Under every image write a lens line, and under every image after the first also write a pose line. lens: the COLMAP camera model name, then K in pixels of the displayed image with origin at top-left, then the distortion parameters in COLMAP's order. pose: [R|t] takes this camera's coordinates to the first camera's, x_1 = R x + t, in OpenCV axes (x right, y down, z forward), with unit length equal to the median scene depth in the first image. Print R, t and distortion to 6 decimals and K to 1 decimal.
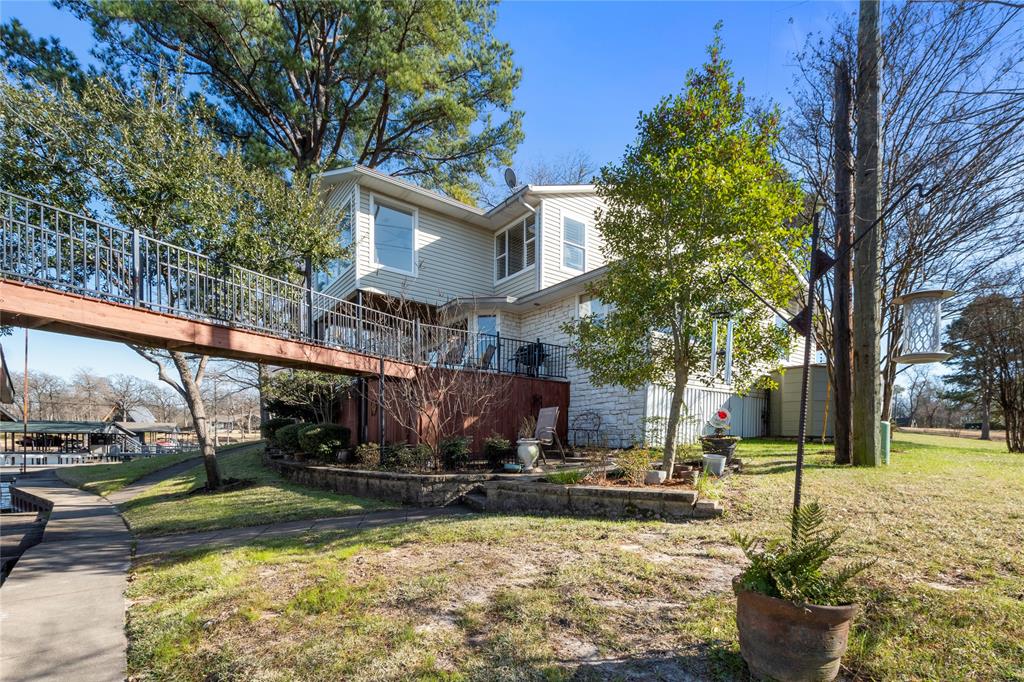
lens RADIAL K [[450.4, 0, 511.2], [0, 450.4, 356.7], [0, 0, 1]] dist [0.002033, -0.000215]
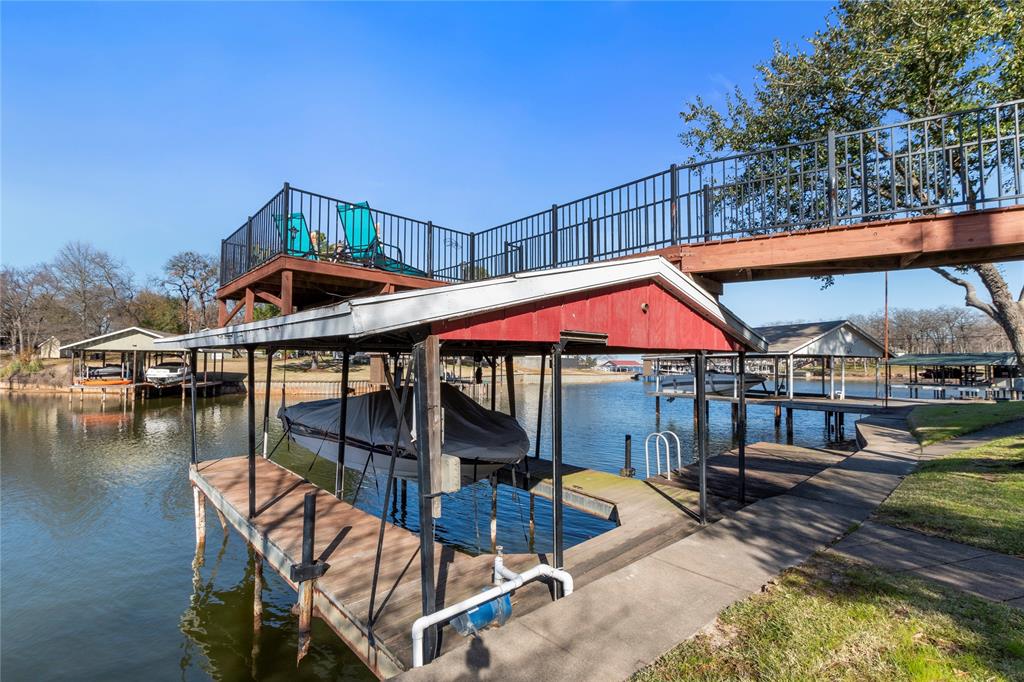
lens RADIAL K [[450.4, 0, 511.2], [0, 450.4, 356.7], [0, 0, 1]] dist [0.002033, -0.000215]
pose [[0.005237, -0.033615, -0.999421, -0.025068], [0.181723, 0.982826, -0.032105, 0.019101], [0.983336, -0.181450, 0.011256, 0.210157]]
